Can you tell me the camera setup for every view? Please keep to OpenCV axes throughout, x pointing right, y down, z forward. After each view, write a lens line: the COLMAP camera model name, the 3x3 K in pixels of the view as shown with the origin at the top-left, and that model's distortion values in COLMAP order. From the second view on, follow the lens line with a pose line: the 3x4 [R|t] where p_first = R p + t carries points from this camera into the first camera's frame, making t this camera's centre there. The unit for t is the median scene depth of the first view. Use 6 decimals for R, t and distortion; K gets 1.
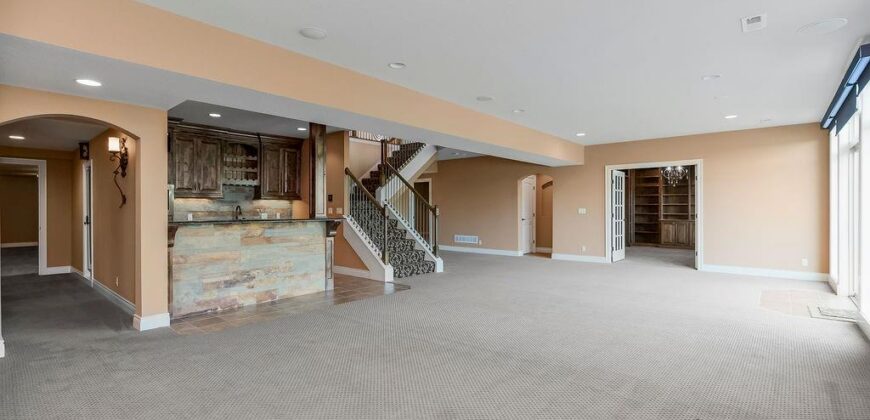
lens RADIAL K [[394.7, 0, 436.1], [0, 394.7, 209.4], [0, 0, 1]] dist [0.000491, 0.000053]
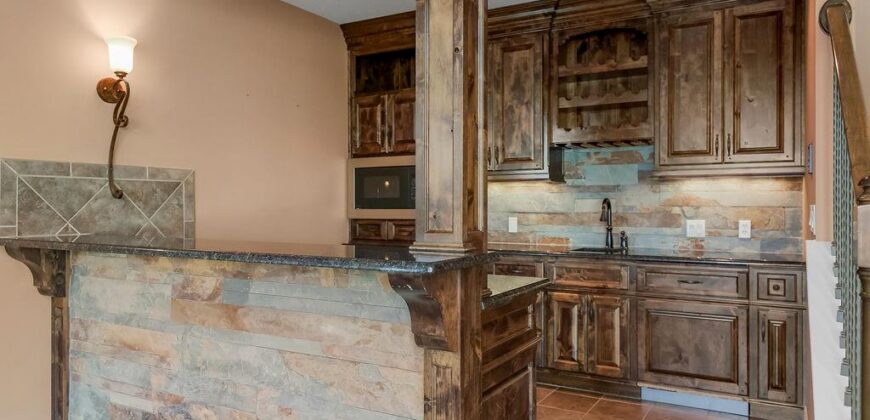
lens RADIAL K [[597.9, 0, 436.1], [0, 597.9, 208.6], [0, 0, 1]] dist [0.005871, 0.000351]
pose [[0.195170, 0.006722, -0.980746, 0.034801], [-0.001241, 0.999977, 0.006607, -0.004114], [0.980769, -0.000072, 0.195174, 0.992537]]
